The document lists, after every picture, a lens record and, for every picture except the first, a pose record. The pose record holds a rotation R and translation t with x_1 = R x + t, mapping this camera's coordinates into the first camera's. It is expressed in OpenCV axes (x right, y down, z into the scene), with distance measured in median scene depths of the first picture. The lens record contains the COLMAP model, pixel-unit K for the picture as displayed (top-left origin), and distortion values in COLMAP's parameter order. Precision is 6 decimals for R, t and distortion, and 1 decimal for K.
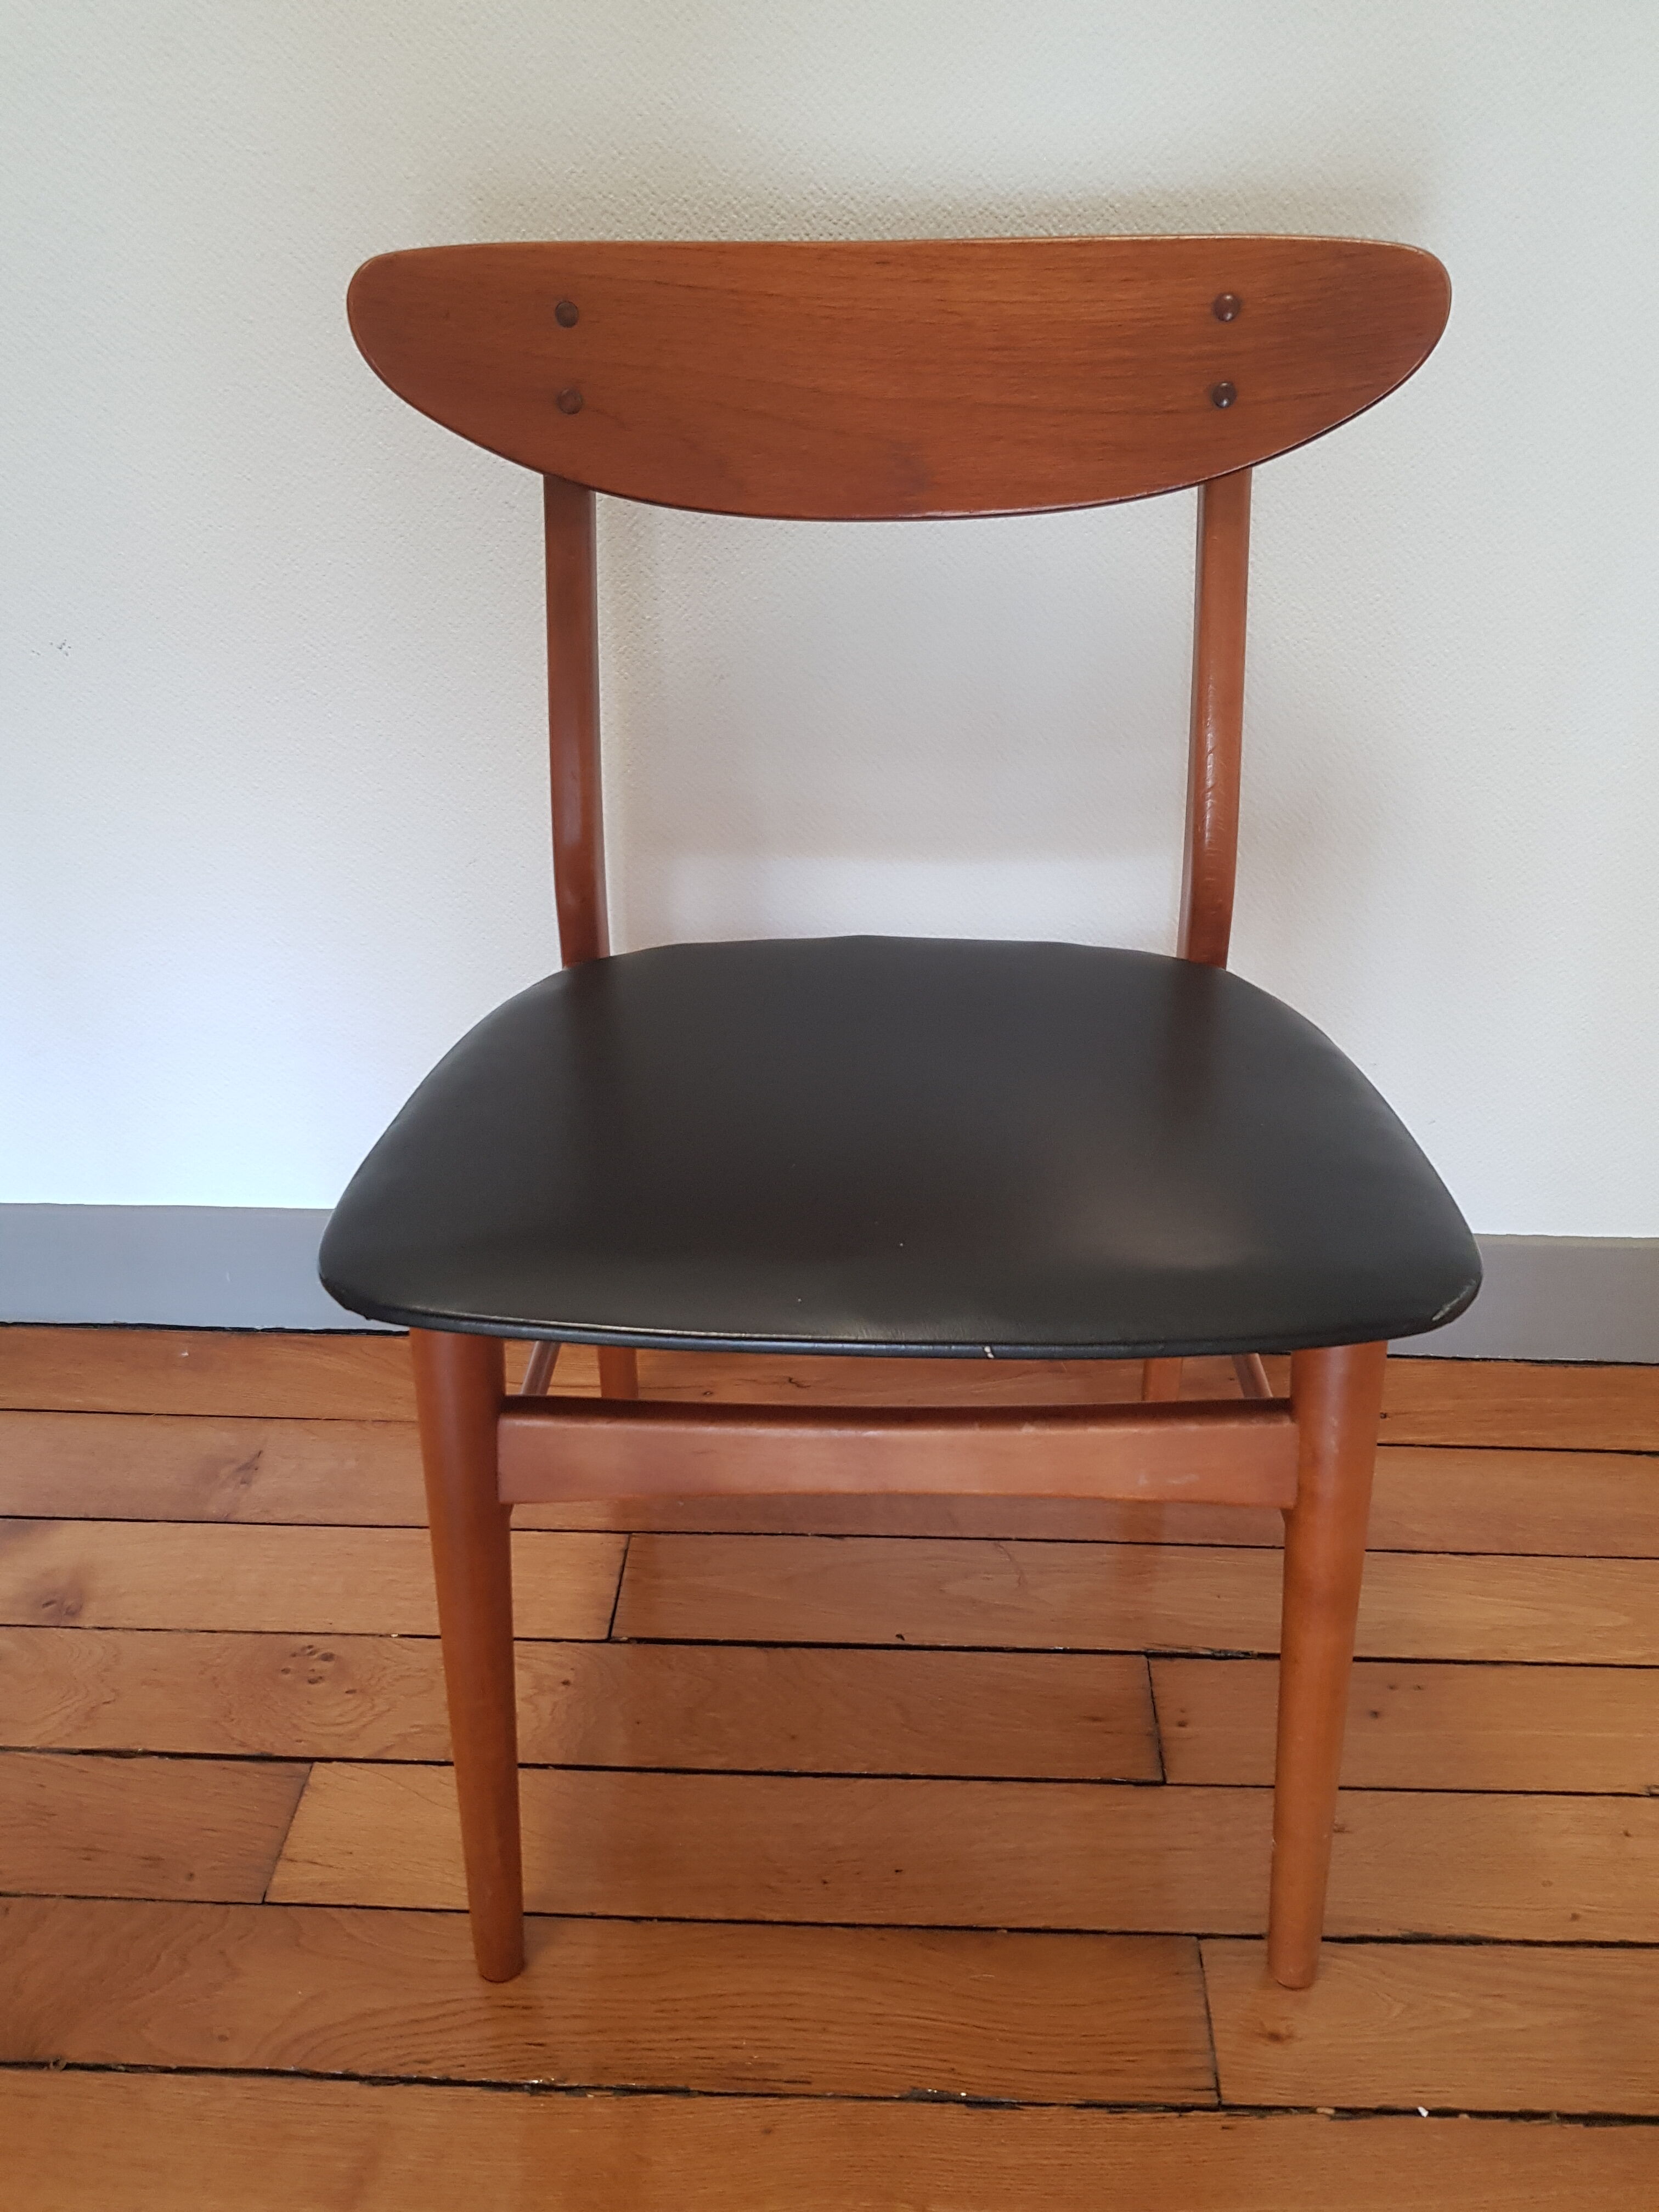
lens RADIAL K [[1633.5, 0, 799.0], [0, 1633.5, 1074.9], [0, 0, 1]] dist [0.046992, -0.056262]
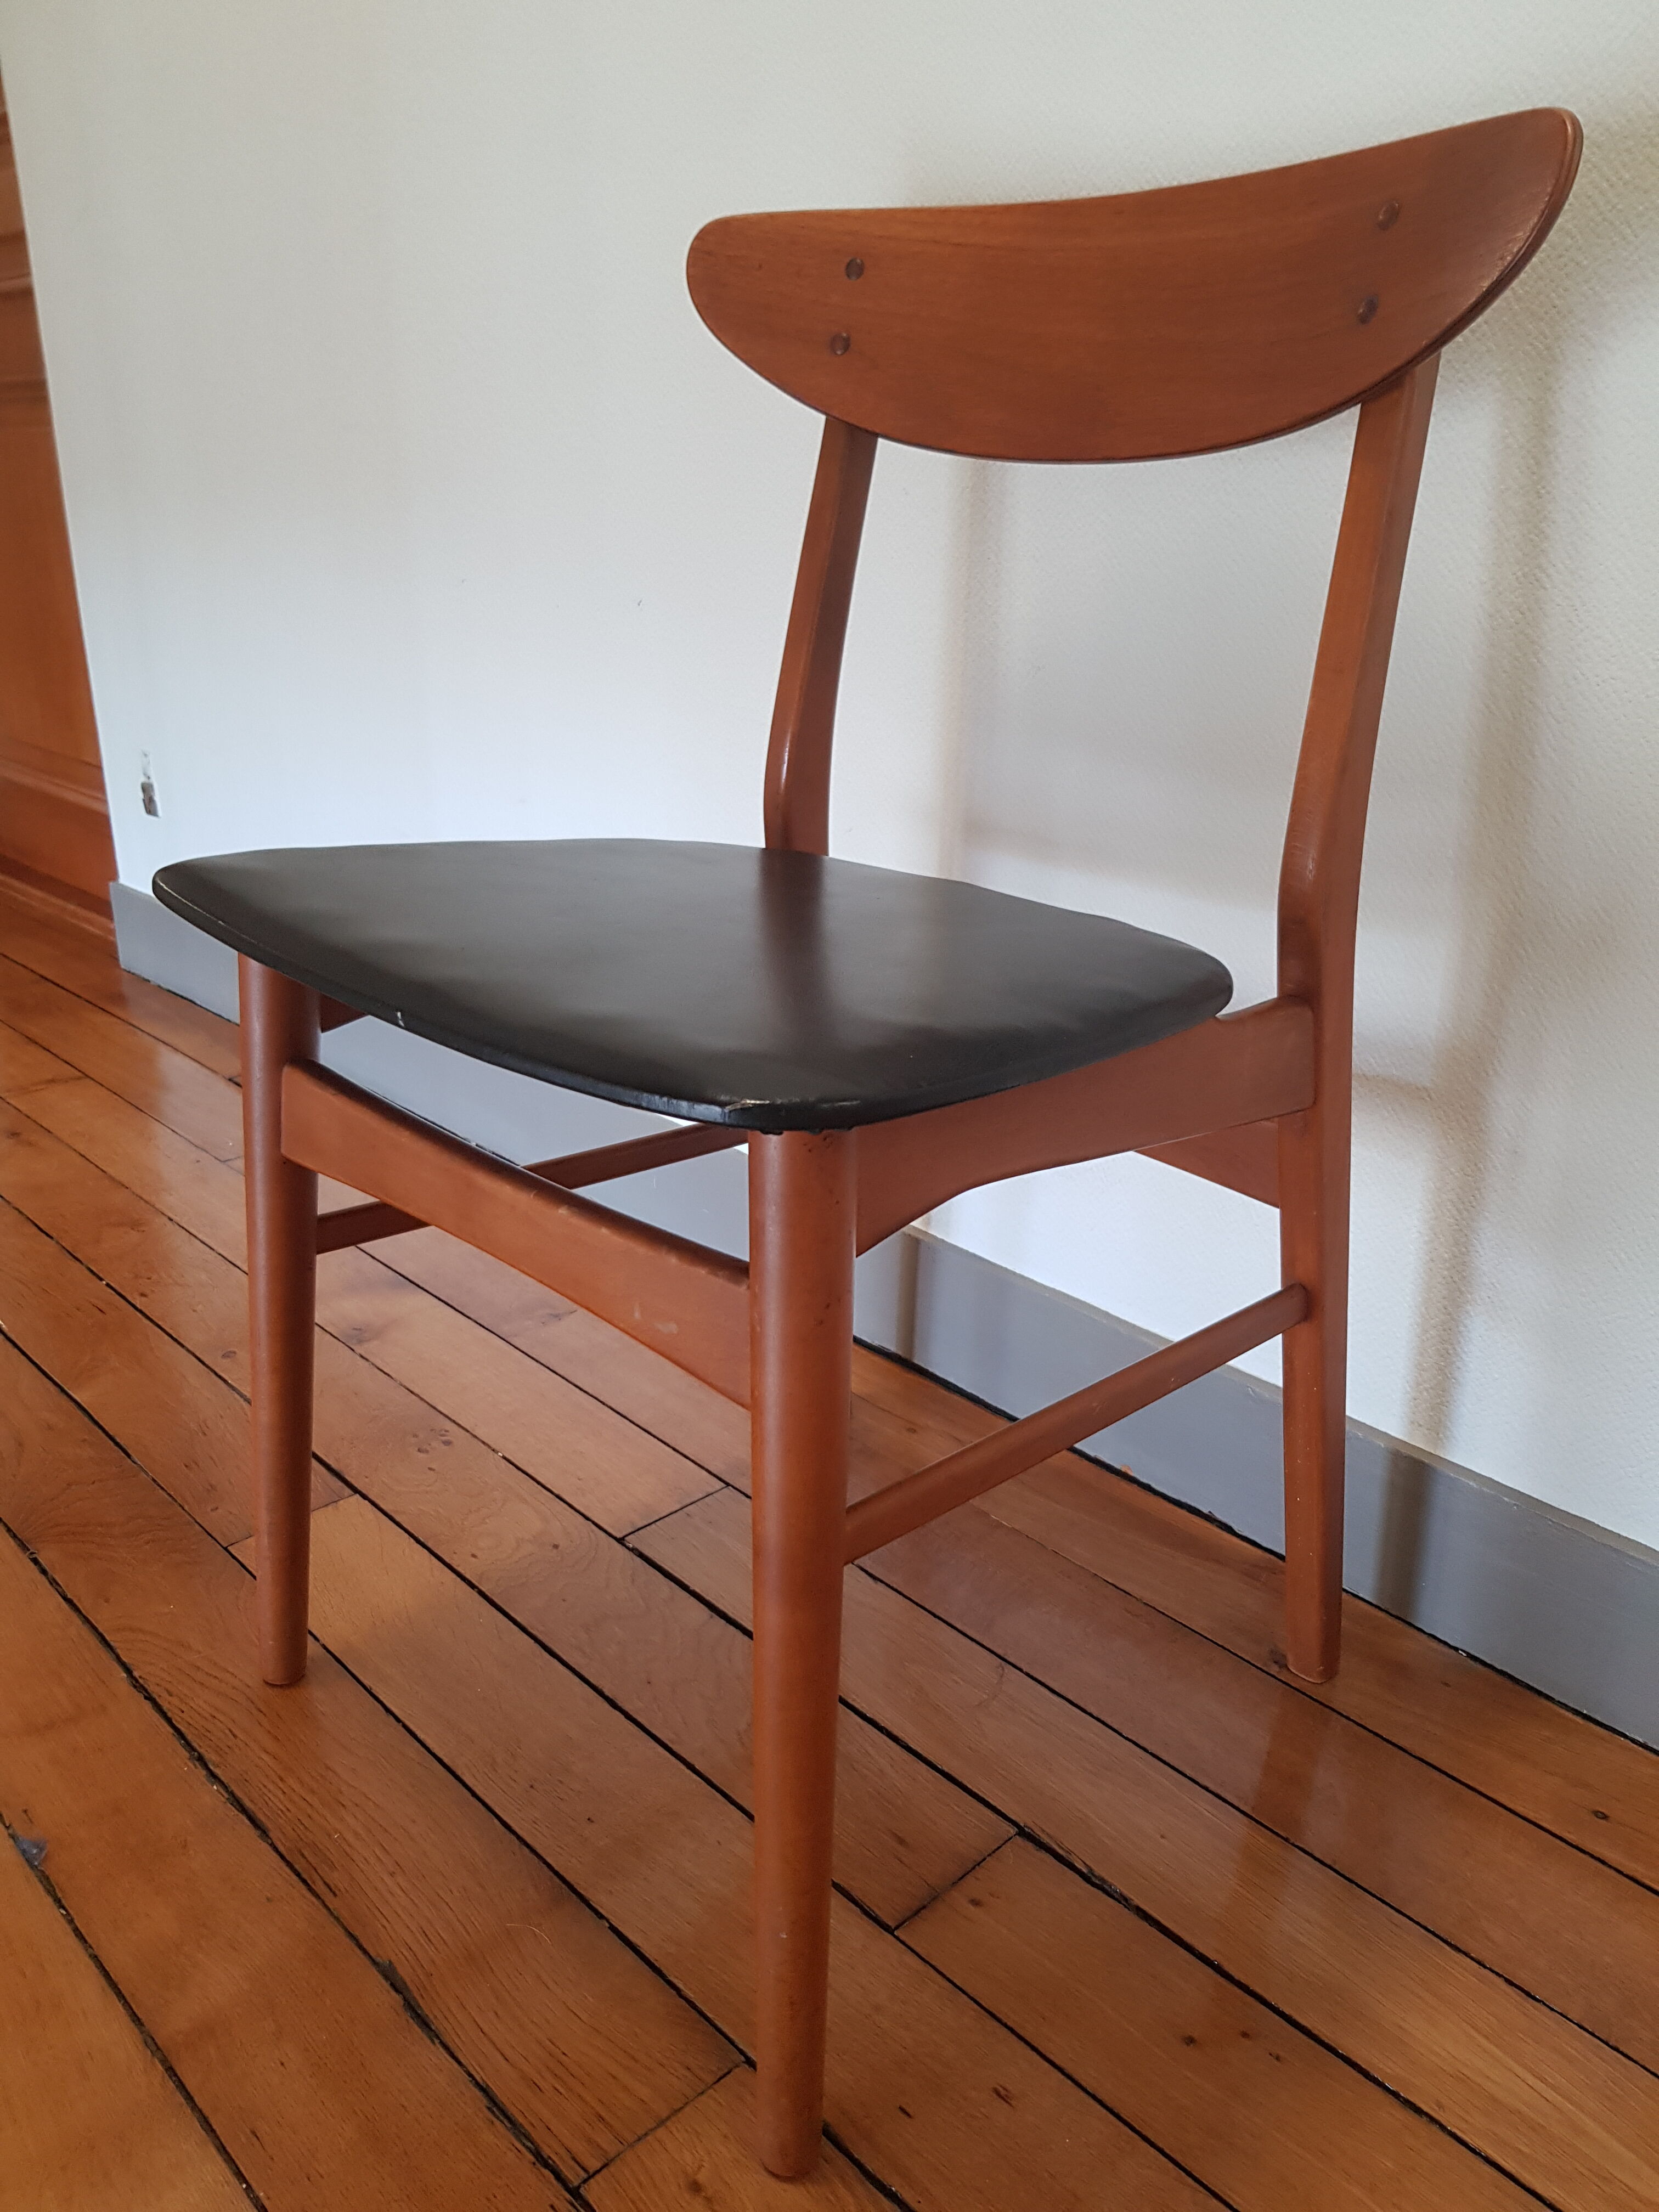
lens RADIAL K [[1634.7, 0, 839.1], [0, 1634.7, 1038.3], [0, 0, 1]] dist [0.044398, -0.052760]
pose [[0.740546, 0.247314, -0.624842, 0.595261], [-0.373327, 0.924538, -0.076523, 0.099223], [0.558765, 0.289939, 0.776992, 0.236441]]
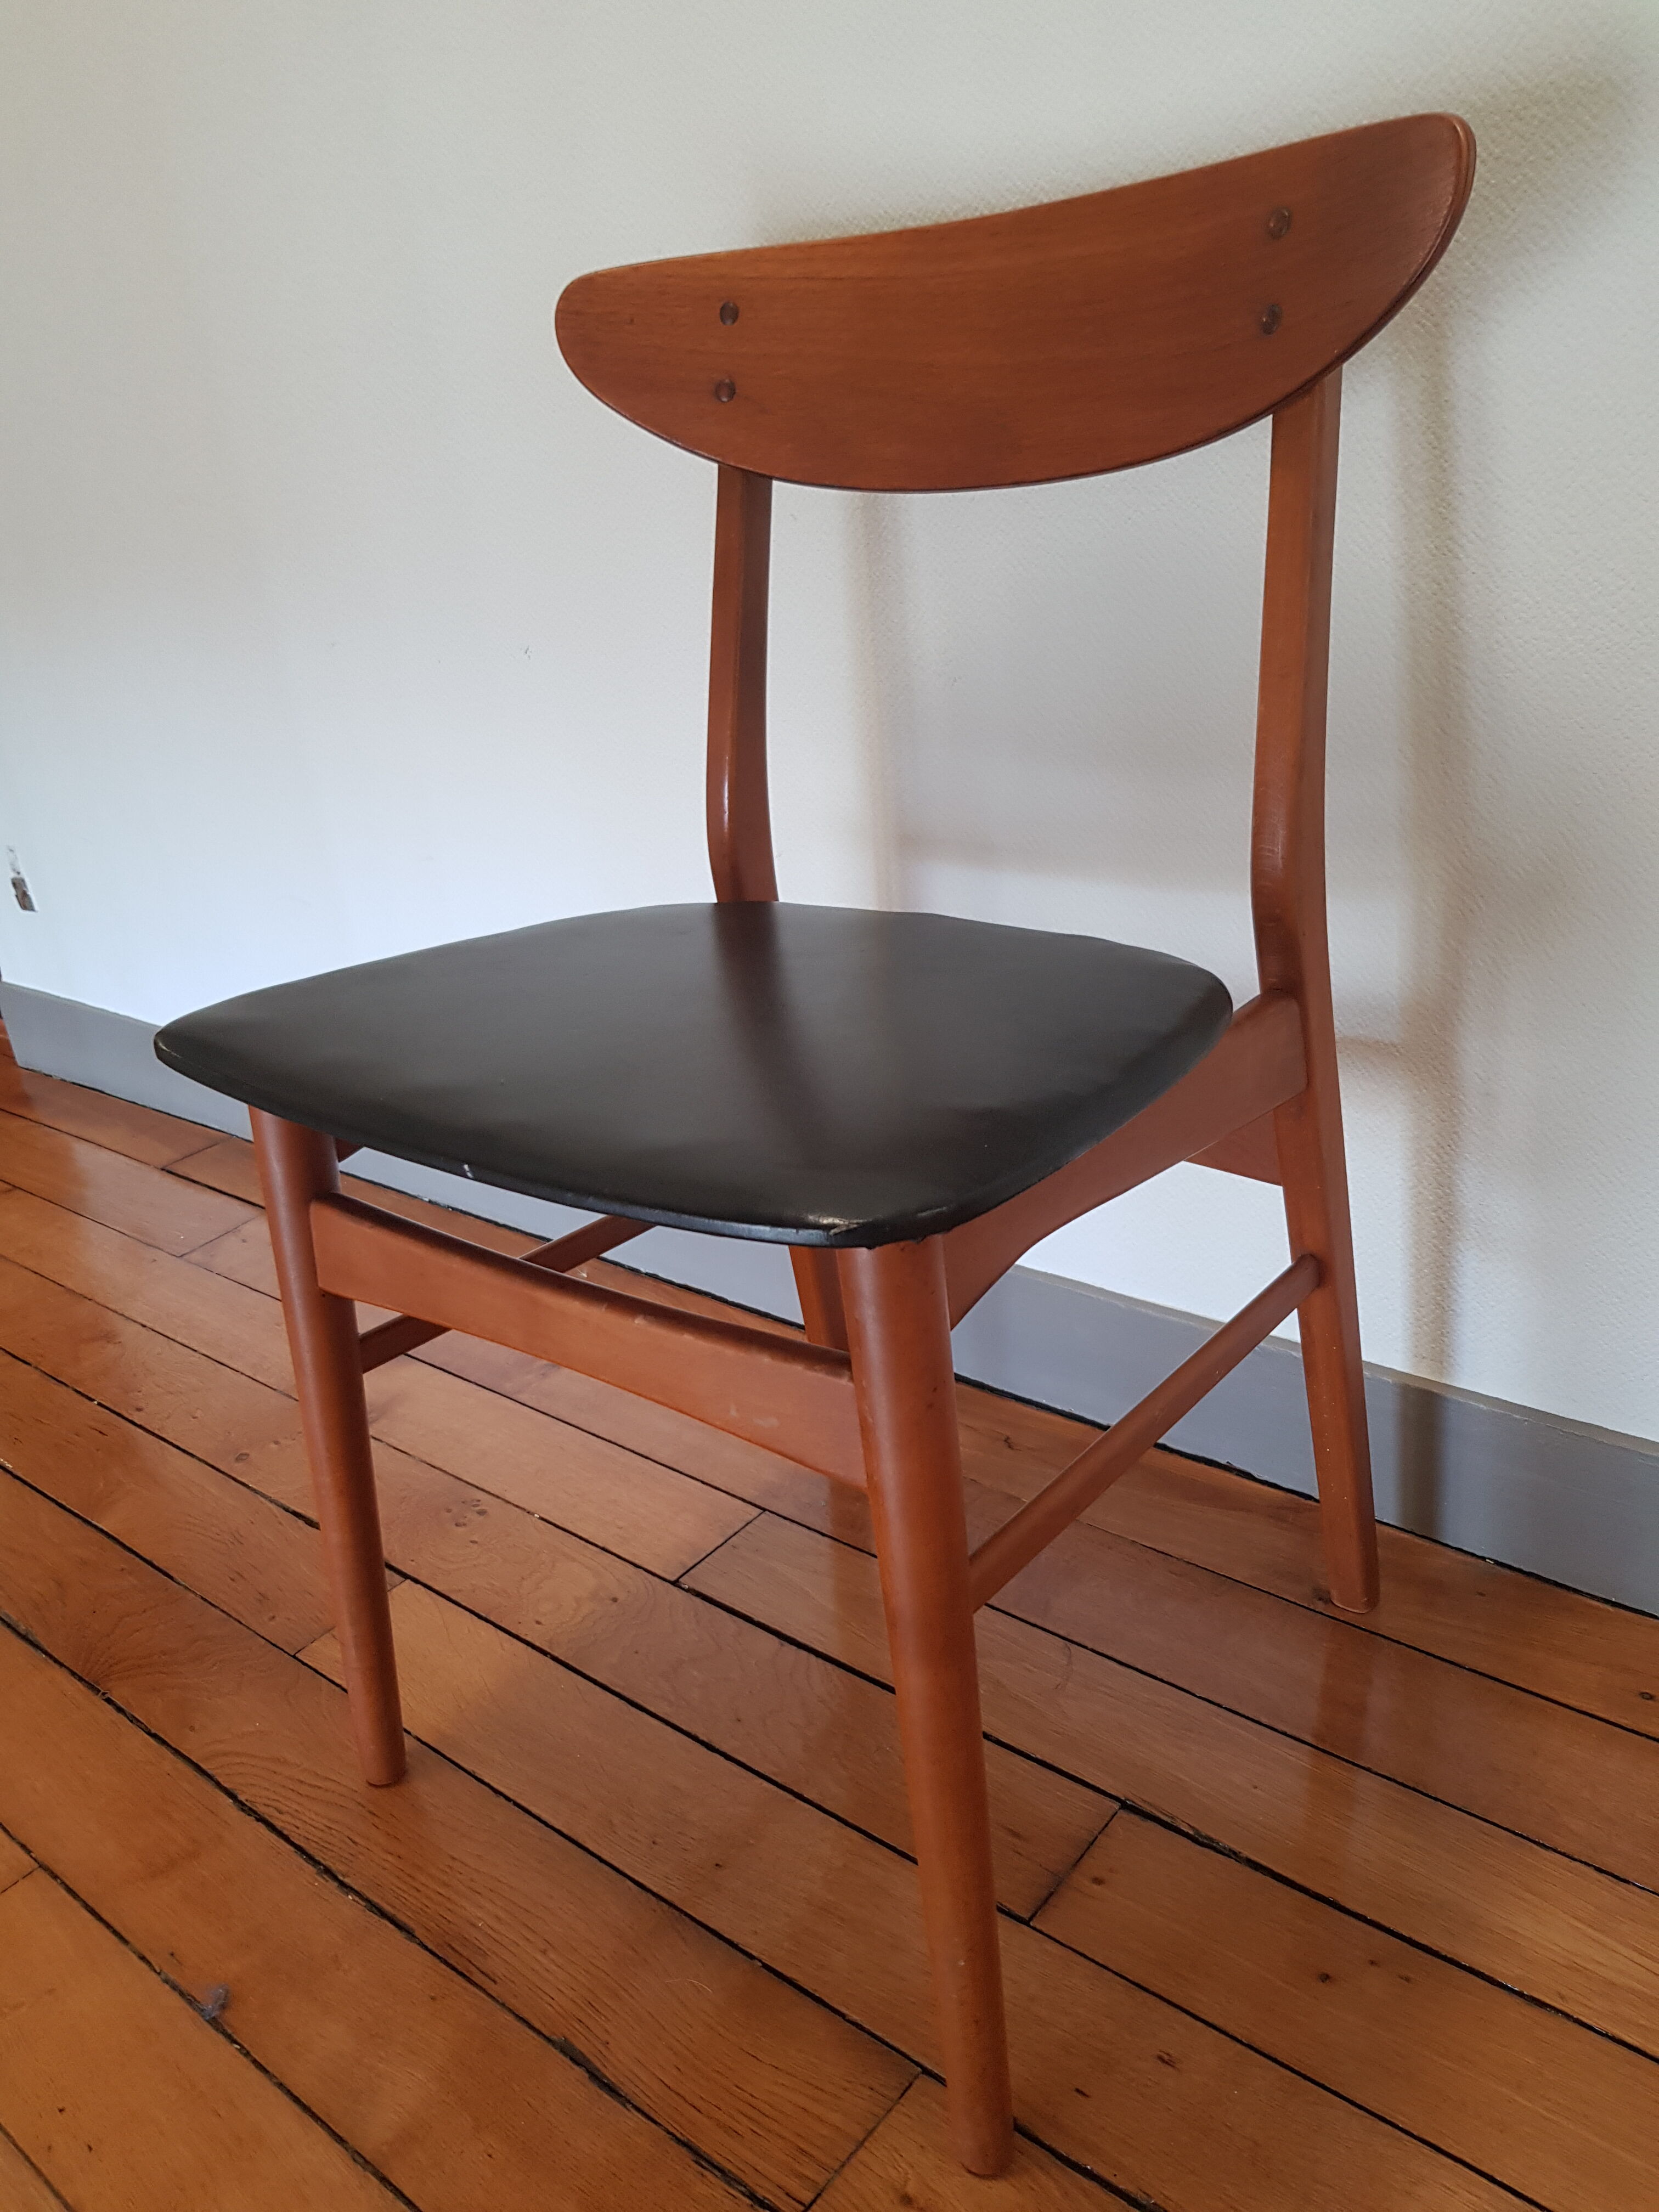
lens RADIAL K [[1633.5, 0, 799.0], [0, 1633.5, 1074.9], [0, 0, 1]] dist [0.046992, -0.056262]
pose [[0.803851, 0.163086, -0.572038, 0.540471], [-0.227480, 0.972863, -0.042304, 0.067799], [0.549615, 0.164134, 0.819136, 0.168437]]
